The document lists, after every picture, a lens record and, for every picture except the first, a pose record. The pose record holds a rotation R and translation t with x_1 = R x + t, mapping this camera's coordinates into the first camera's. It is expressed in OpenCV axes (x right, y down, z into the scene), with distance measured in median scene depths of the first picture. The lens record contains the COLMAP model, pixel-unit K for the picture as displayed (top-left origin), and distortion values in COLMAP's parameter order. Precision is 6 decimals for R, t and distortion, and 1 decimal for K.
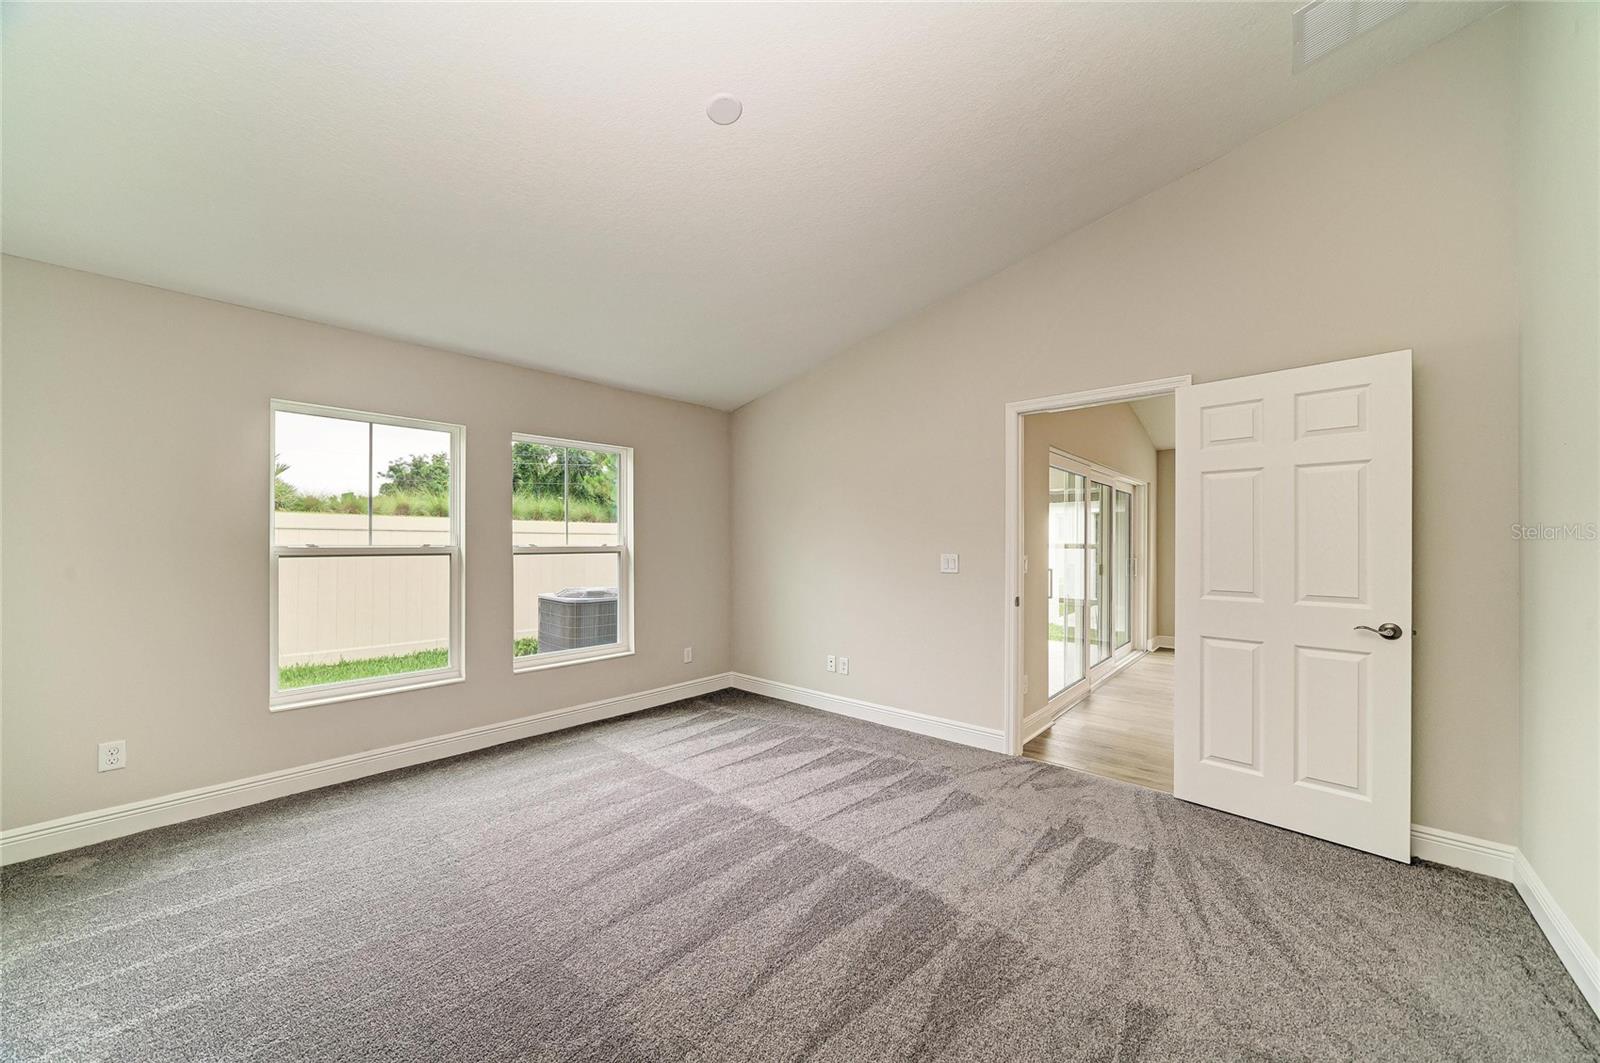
lens RADIAL K [[582.0, 0, 804.0], [0, 582.0, 540.0], [0, 0, 1]] dist [-0.017767, 0.004234]
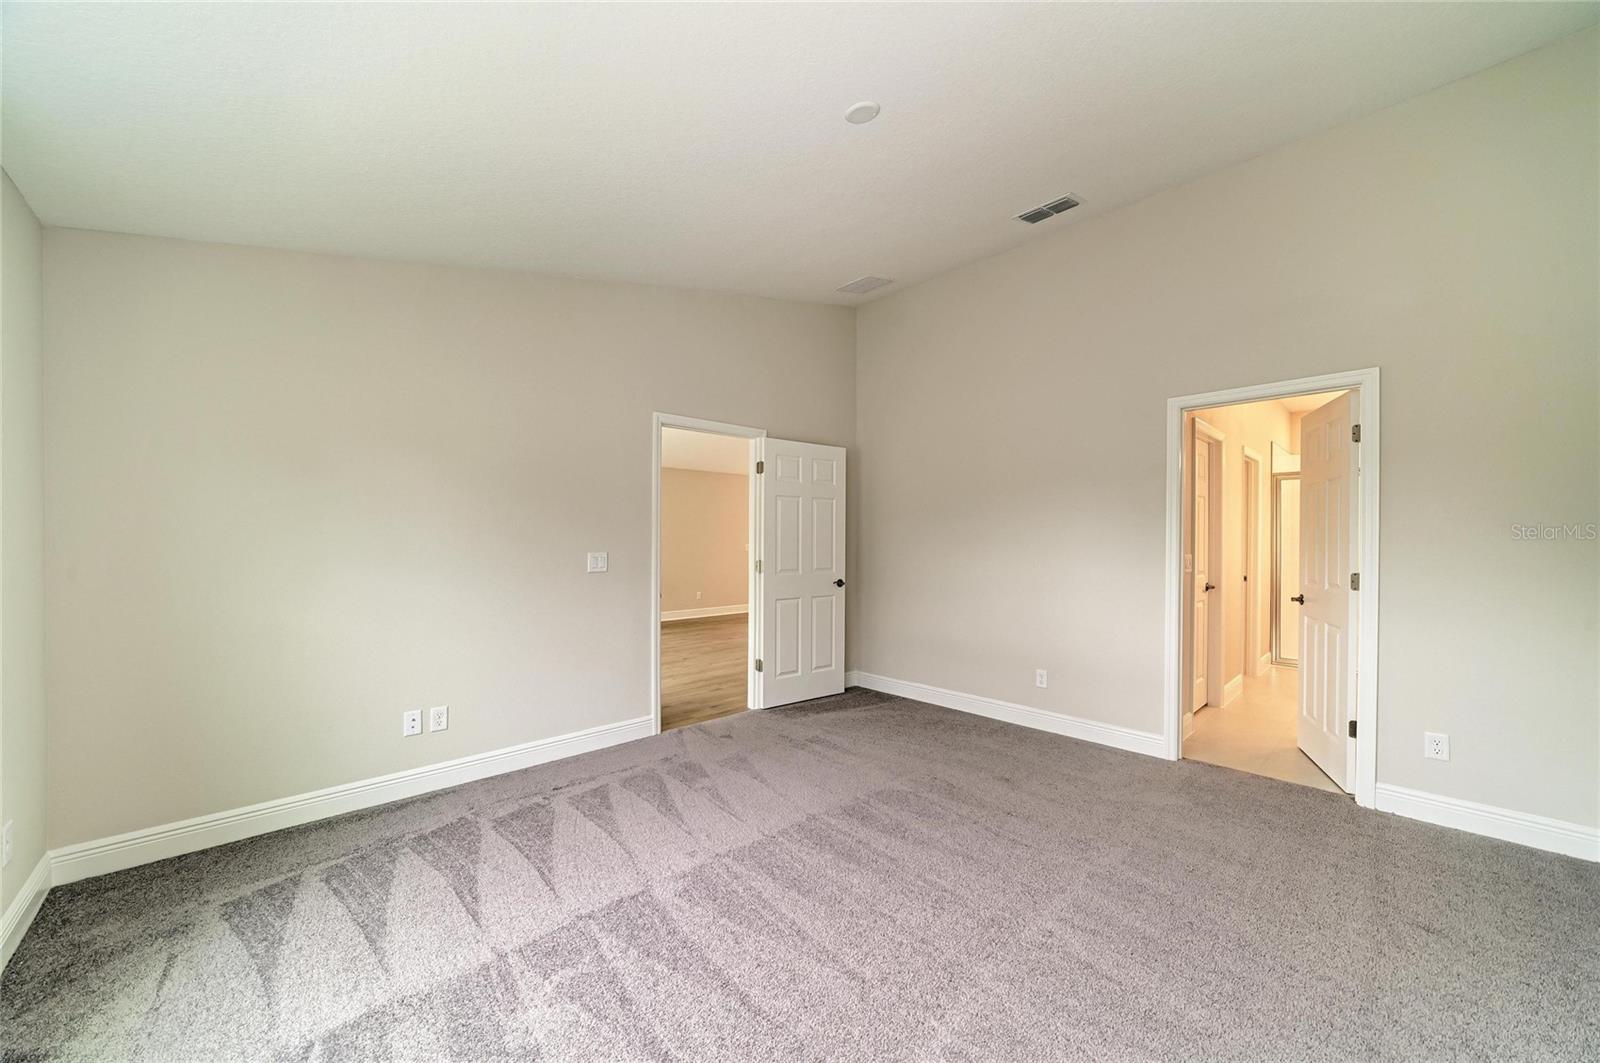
lens RADIAL K [[582.0, 0, 804.0], [0, 582.0, 540.0], [0, 0, 1]] dist [-0.017767, 0.004234]
pose [[0.099011, -0.001382, 0.995085, -0.793645], [-0.000254, 0.999999, 0.001414, 0.002006], [-0.995086, -0.000393, 0.099011, 0.687506]]
